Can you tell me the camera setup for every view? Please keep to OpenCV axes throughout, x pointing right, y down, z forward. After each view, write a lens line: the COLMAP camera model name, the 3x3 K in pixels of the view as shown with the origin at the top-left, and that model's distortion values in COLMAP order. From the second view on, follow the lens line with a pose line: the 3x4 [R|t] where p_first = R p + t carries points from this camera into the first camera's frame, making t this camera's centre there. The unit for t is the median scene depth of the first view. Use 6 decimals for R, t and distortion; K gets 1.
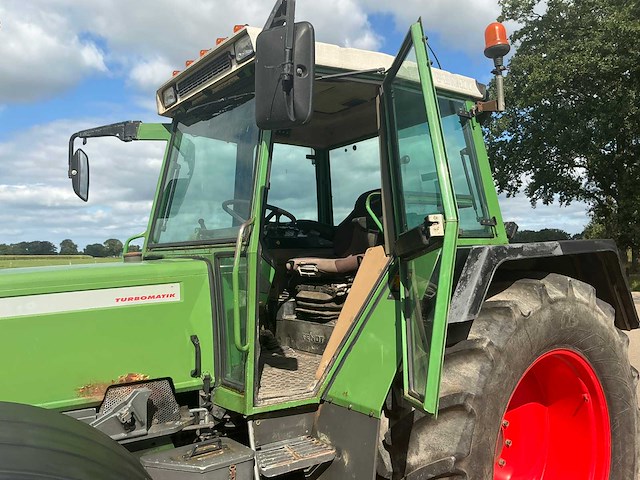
lens RADIAL K [[532.0, 0, 320.0], [0, 532.0, 240.0], [0, 0, 1]] dist [0.069674, -0.154084]
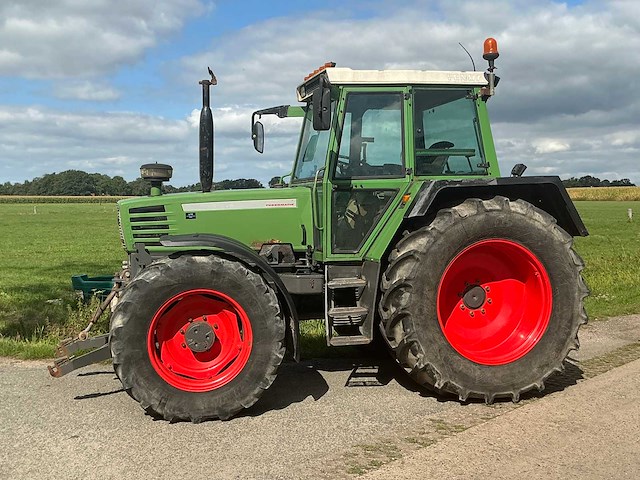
lens RADIAL K [[772.7, 0, 320.0], [0, 772.7, 240.0], [0, 0, 1]] dist [0.141772, -0.346585]
pose [[0.925907, 0.028251, -0.376693, 0.812642], [0.002307, 0.996758, 0.080425, 0.001377], [0.377744, -0.075336, 0.922840, -1.470610]]
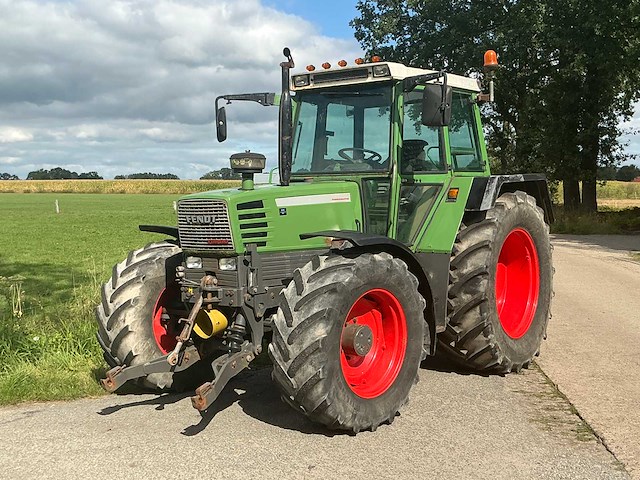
lens RADIAL K [[781.6, 0, 320.0], [0, 781.6, 240.0], [0, 0, 1]] dist [0.141910, -0.391862]
pose [[0.962847, -0.005001, 0.270001, -1.008813], [-0.018443, 0.996276, 0.084221, 0.011996], [-0.269417, -0.086072, 0.959170, -1.536836]]
